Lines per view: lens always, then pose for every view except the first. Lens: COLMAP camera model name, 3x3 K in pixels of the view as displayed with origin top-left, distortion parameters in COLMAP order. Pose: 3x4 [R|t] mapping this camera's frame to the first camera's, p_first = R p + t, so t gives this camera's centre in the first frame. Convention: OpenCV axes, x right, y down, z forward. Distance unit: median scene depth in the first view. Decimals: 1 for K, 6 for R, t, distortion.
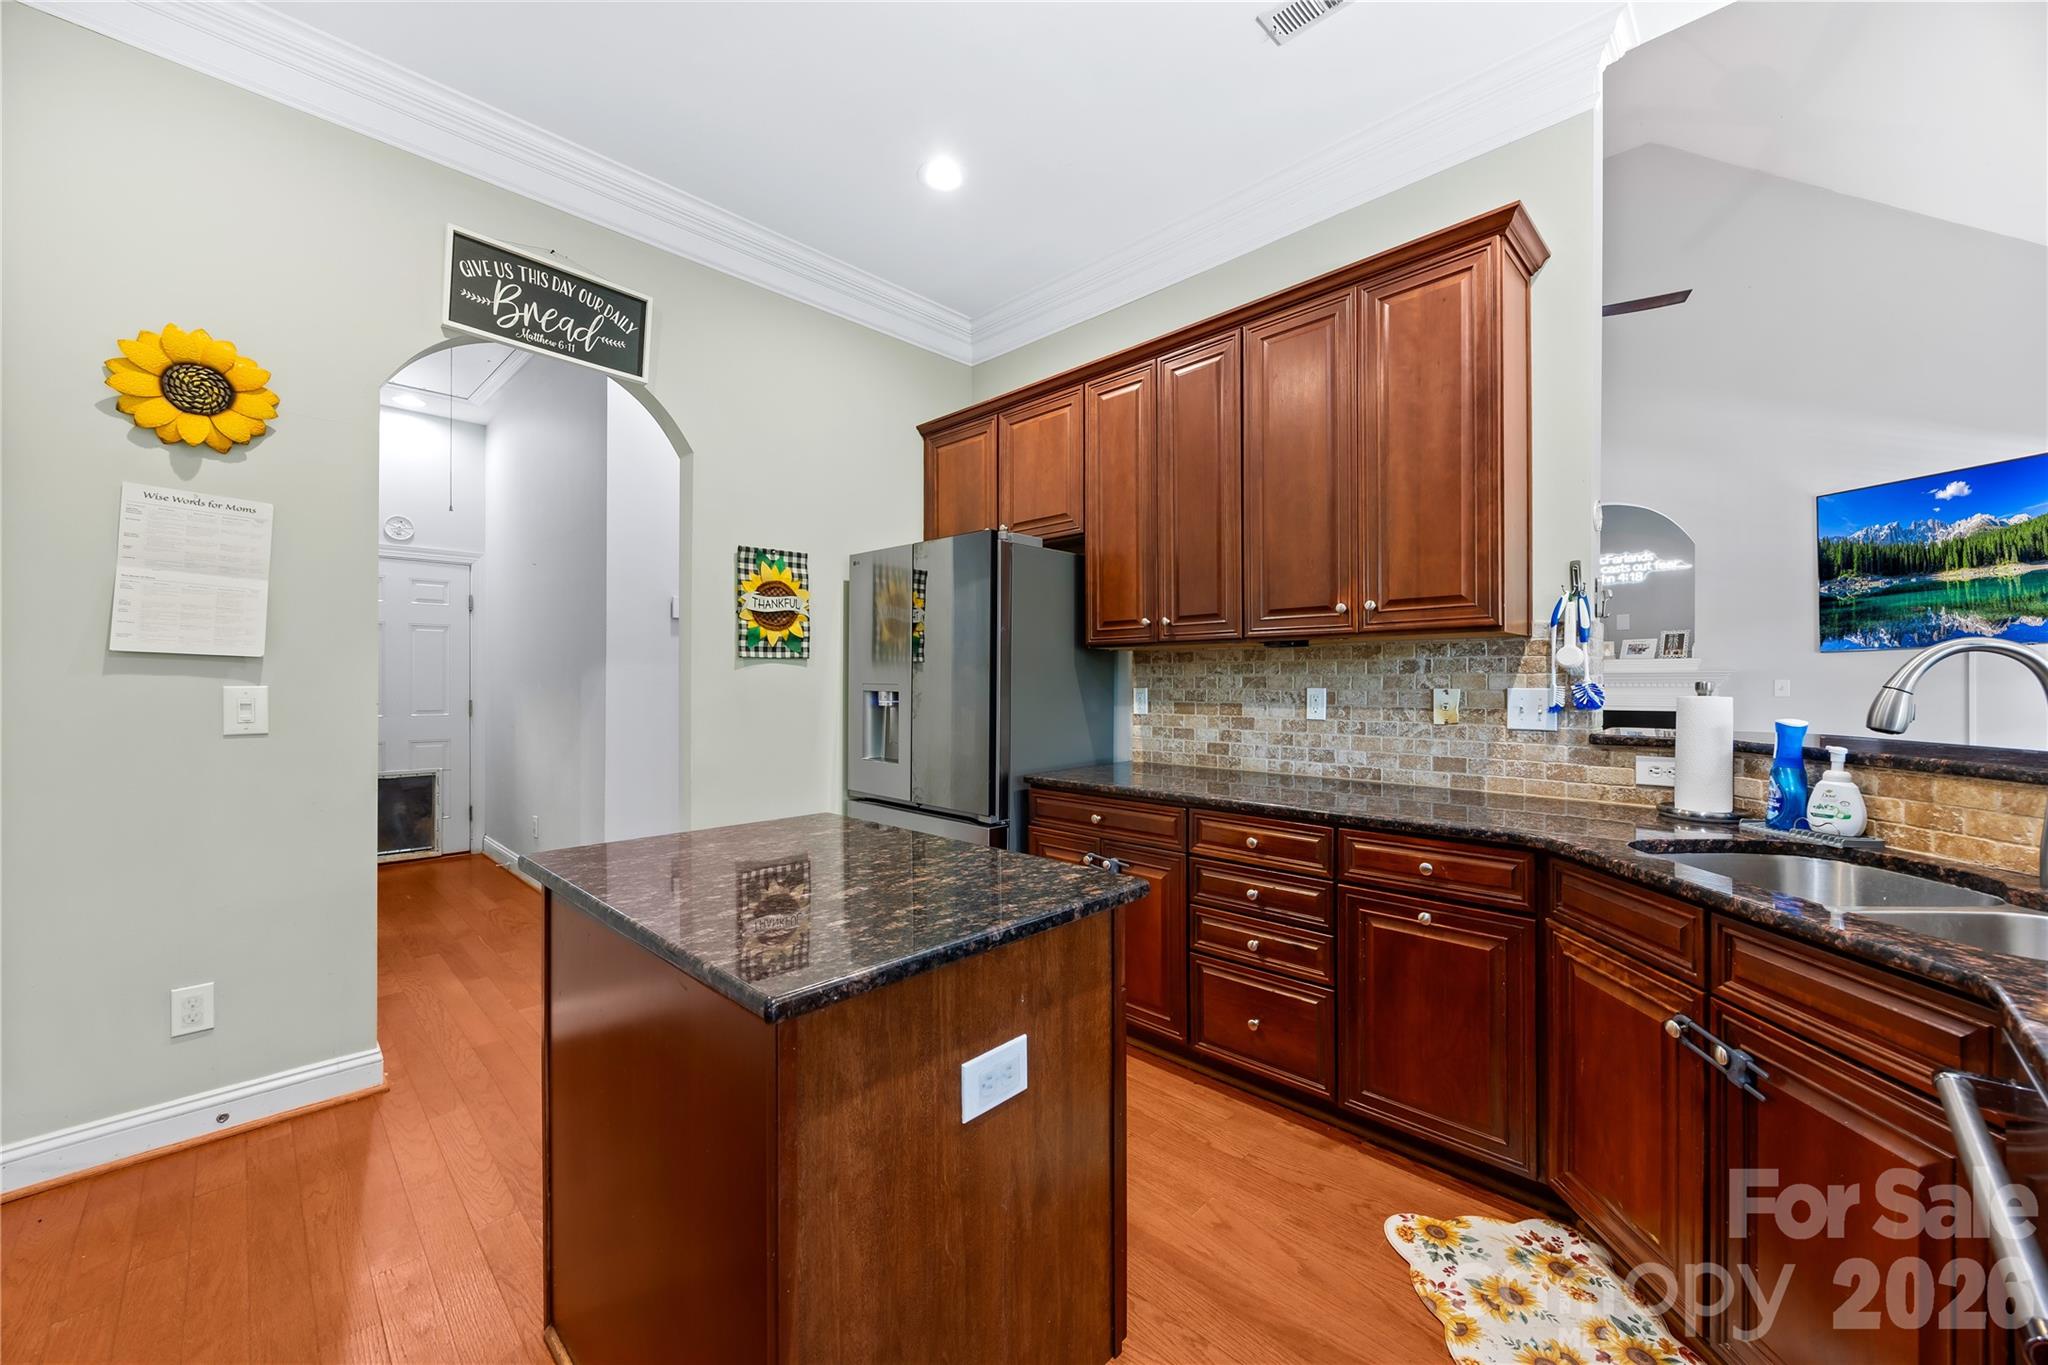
lens RADIAL K [[789.2, 0, 1017.7], [0, 789.2, 672.6], [0, 0, 1]] dist [-0.002979, -0.000058]
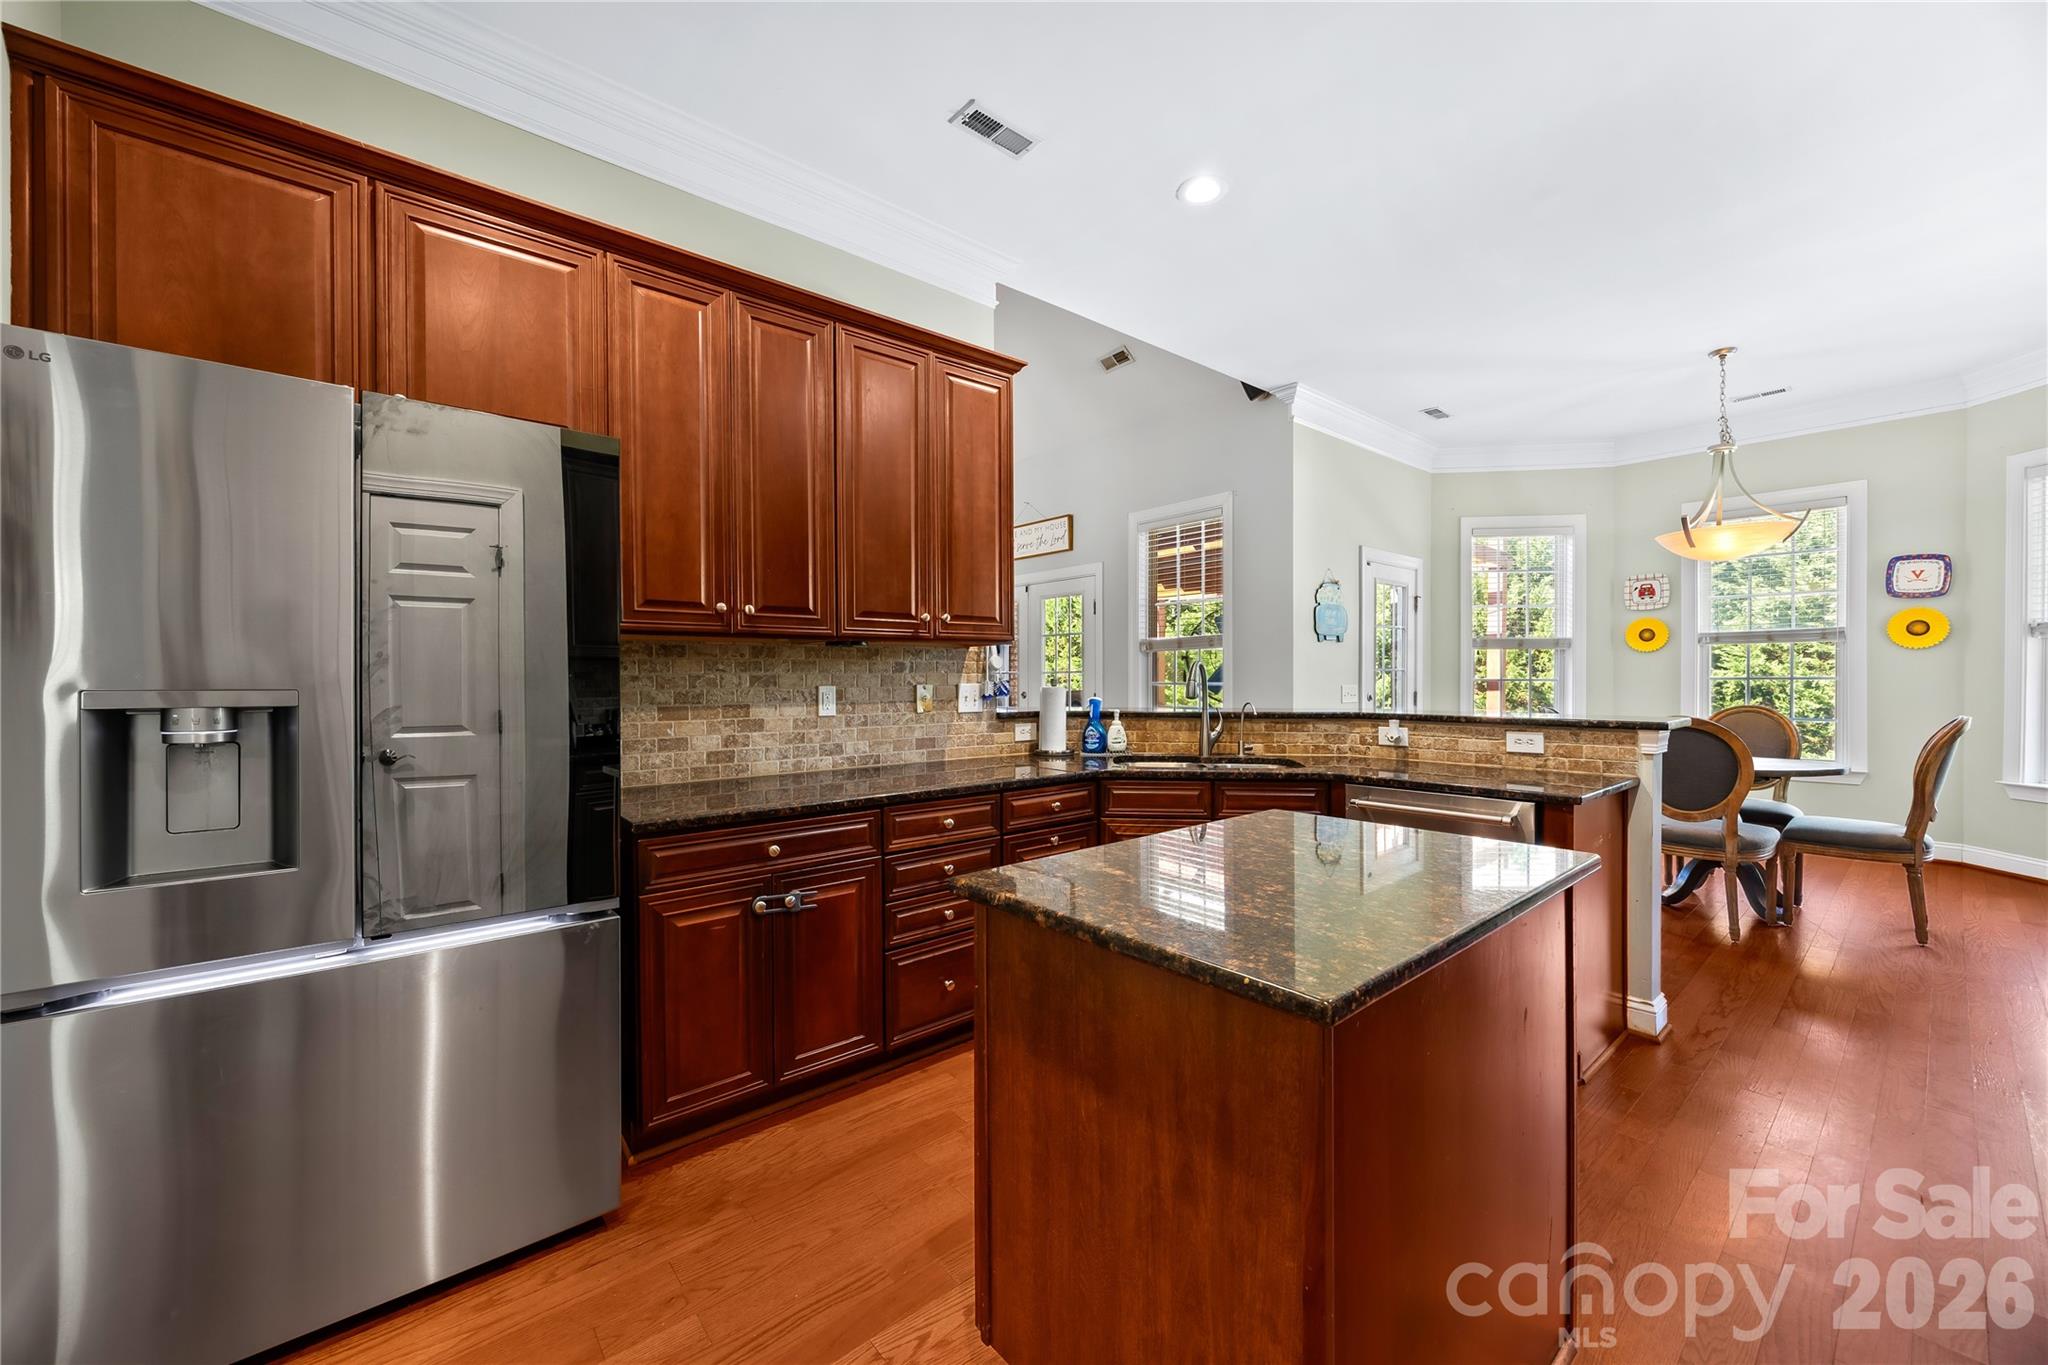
lens RADIAL K [[785.3, 0, 1024.0], [0, 785.3, 682.5], [0, 0, 1]] dist [-0.000573, 0.000133]
pose [[0.079745, -0.005544, 0.996800, -0.703829], [-0.005462, 0.999967, 0.005999, 0.007489], [-0.996800, -0.005923, 0.079712, 0.708630]]
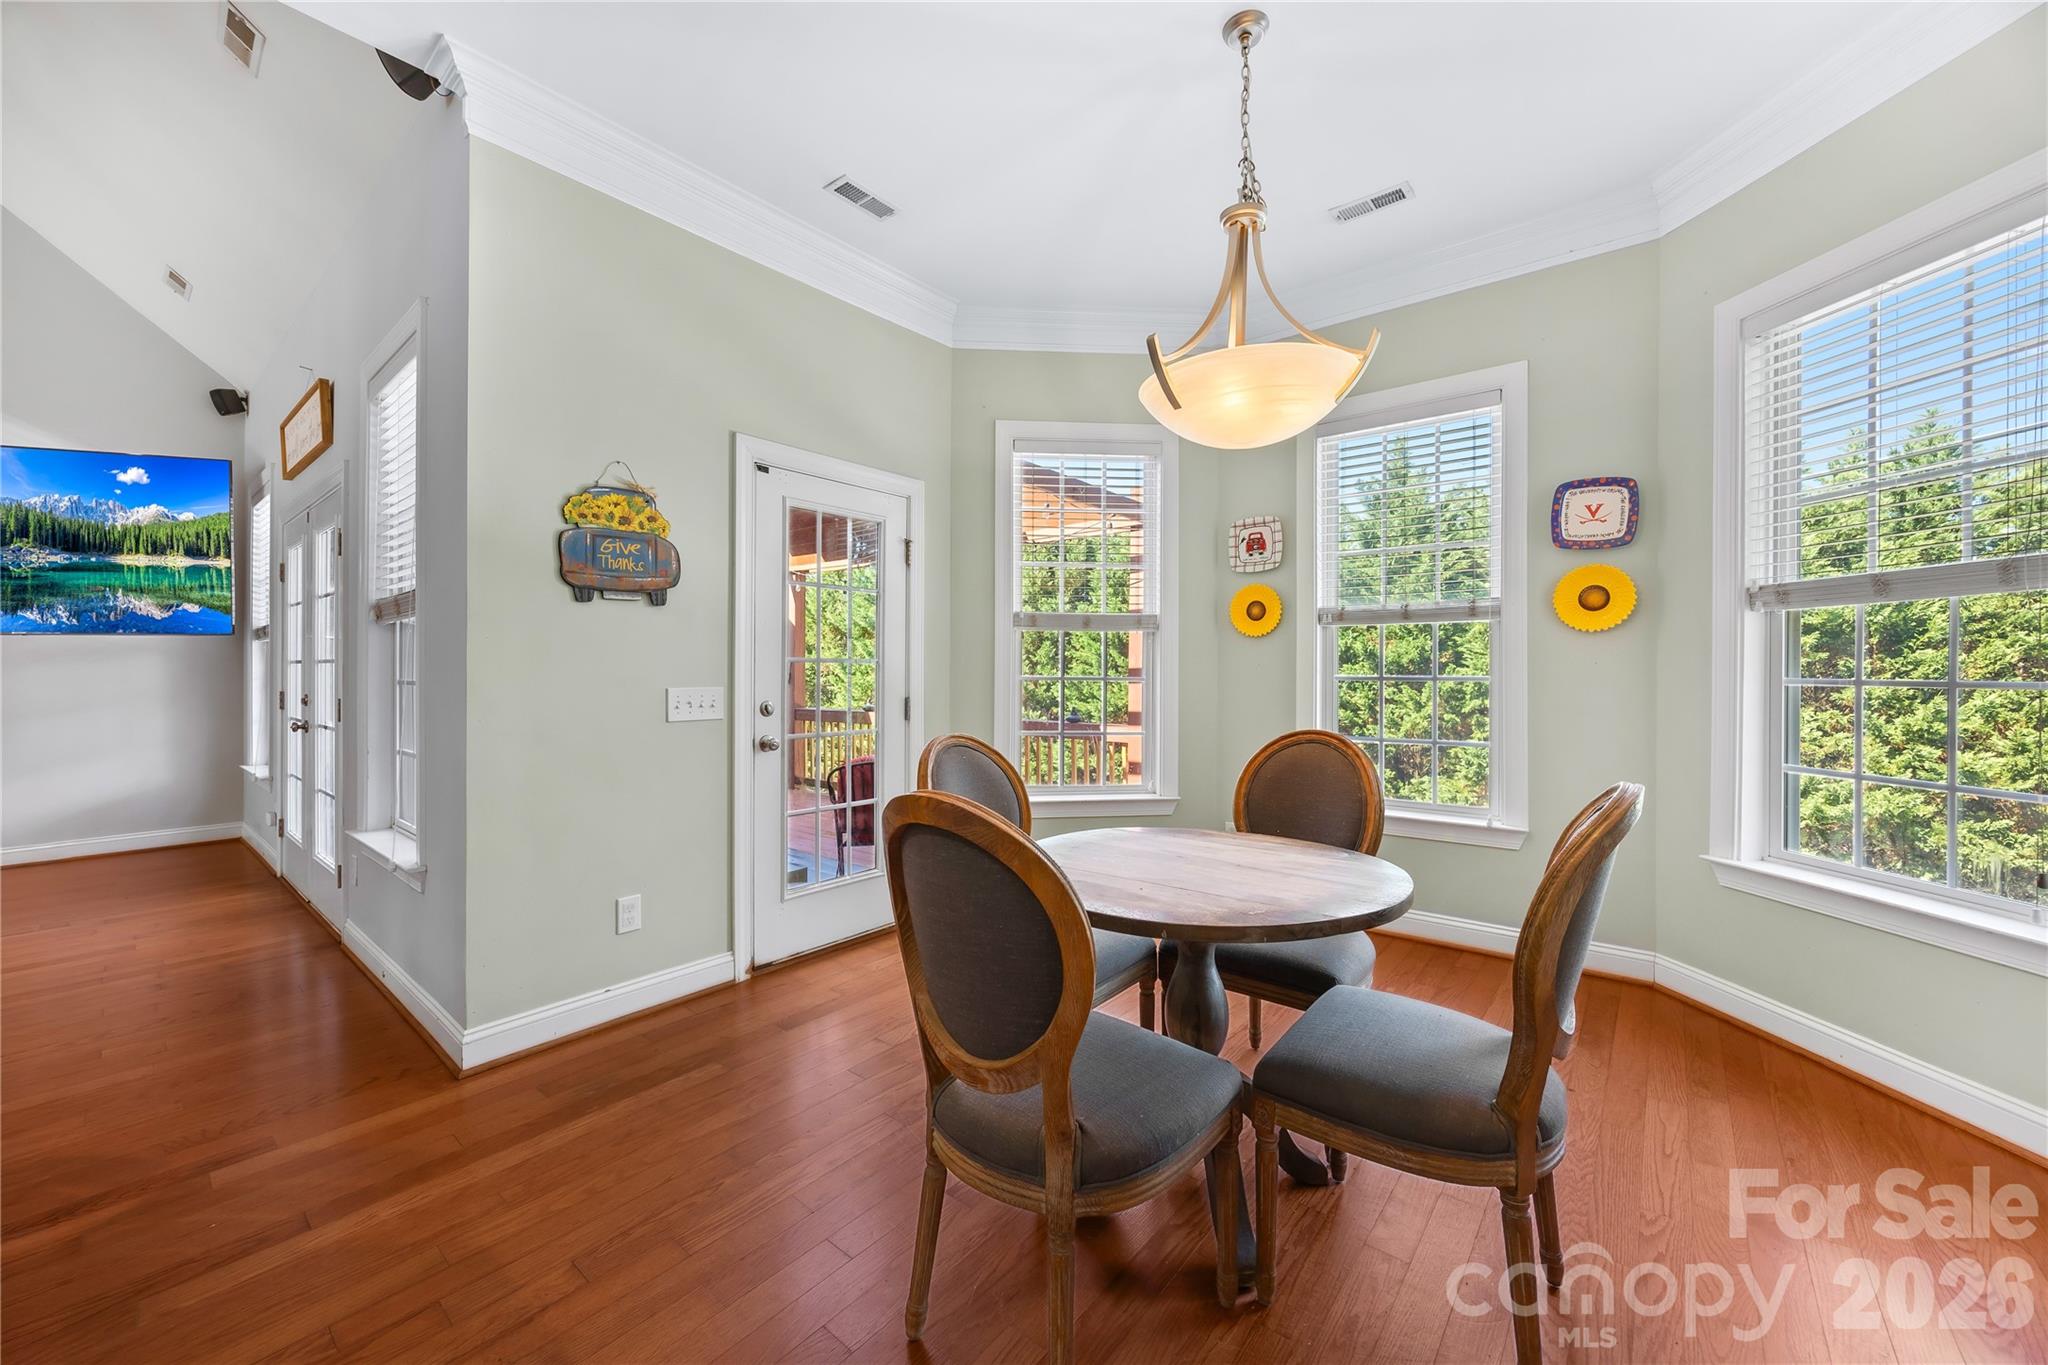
lens RADIAL K [[775.7, 0, 1028.4], [0, 775.7, 674.5], [0, 0, 1]] dist [-0.000999, 0.000375]
pose [[-0.099351, -0.003334, 0.995047, 0.330165], [-0.011353, 0.999933, 0.002217, -0.004091], [-0.994988, -0.011077, -0.099382, -0.380024]]
